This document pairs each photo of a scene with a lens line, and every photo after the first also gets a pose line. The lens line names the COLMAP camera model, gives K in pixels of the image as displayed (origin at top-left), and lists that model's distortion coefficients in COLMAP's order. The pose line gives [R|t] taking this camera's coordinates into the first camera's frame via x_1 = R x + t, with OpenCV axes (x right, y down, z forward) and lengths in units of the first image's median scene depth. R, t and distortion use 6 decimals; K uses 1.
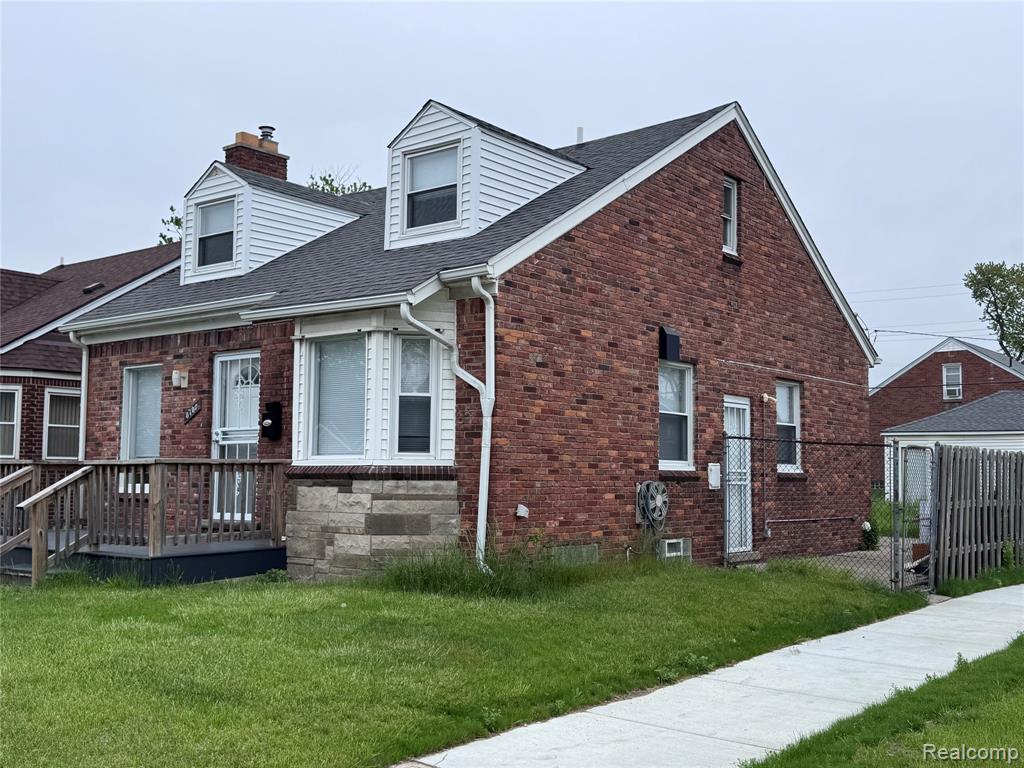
lens RADIAL K [[1103.1, 0, 512.0], [0, 1103.1, 384.0], [0, 0, 1]] dist [0.095054, -0.004905]
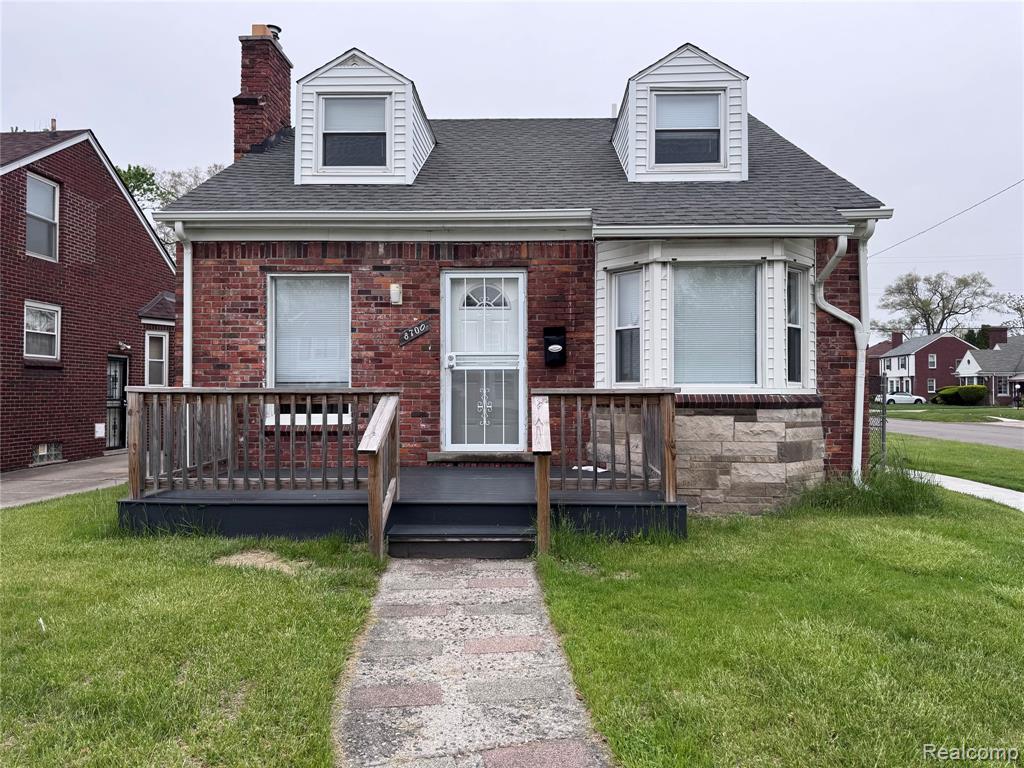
lens RADIAL K [[731.7, 0, 512.0], [0, 731.7, 384.0], [0, 0, 1]] dist [0.136574, -0.249671]
pose [[0.793754, 0.003797, 0.608227, -0.618048], [-0.045444, 0.997556, 0.053078, 0.033237], [-0.606539, -0.069771, 0.791987, 0.516478]]
